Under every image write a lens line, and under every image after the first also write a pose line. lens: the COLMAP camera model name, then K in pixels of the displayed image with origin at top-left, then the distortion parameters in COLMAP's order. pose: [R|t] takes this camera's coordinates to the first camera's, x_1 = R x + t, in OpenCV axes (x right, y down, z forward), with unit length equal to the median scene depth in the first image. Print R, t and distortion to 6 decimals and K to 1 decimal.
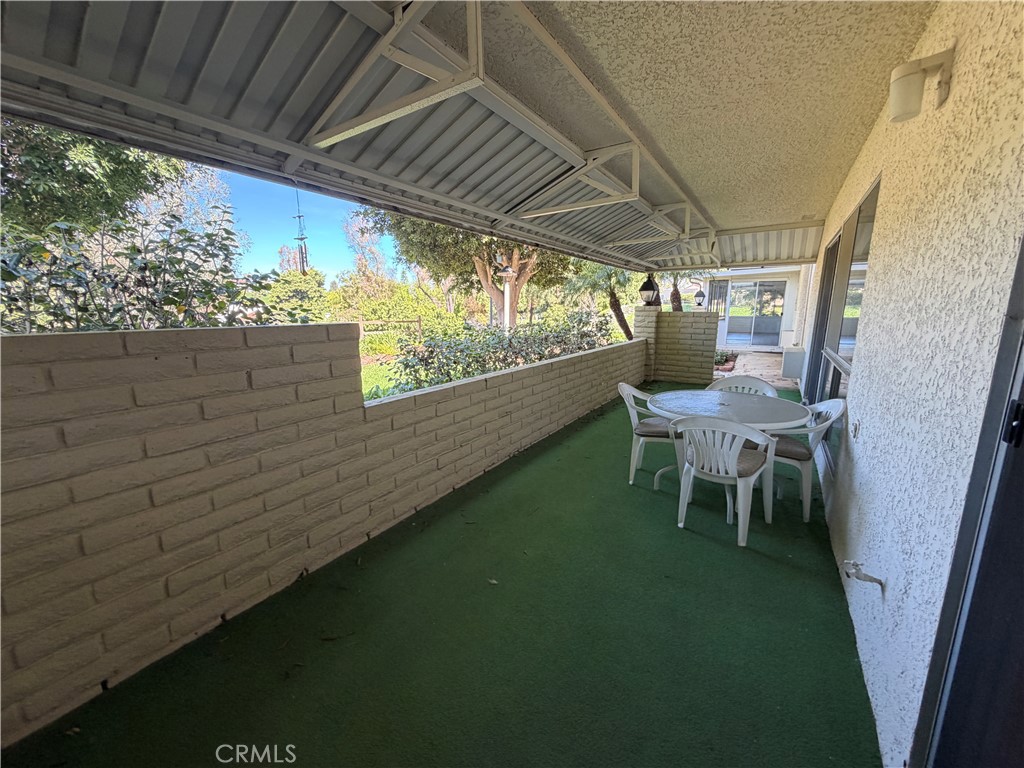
lens RADIAL K [[408.5, 0, 509.4], [0, 408.5, 384.1], [0, 0, 1]] dist [-0.000964, -0.000137]
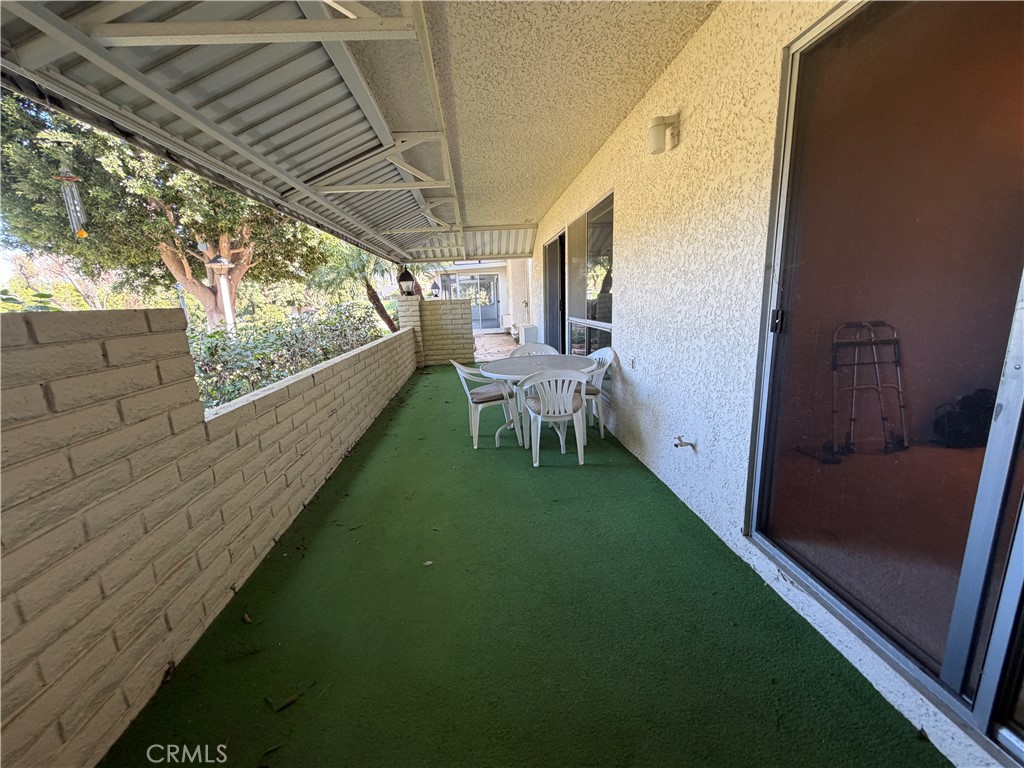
lens RADIAL K [[408.5, 0, 506.8], [0, 408.5, 384.7], [0, 0, 1]] dist [-0.000964, -0.000137]
pose [[0.791995, -0.156790, 0.590051, -0.278333], [0.152467, 0.986633, 0.057523, 0.024883], [-0.591183, 0.044405, 0.805314, 0.058955]]
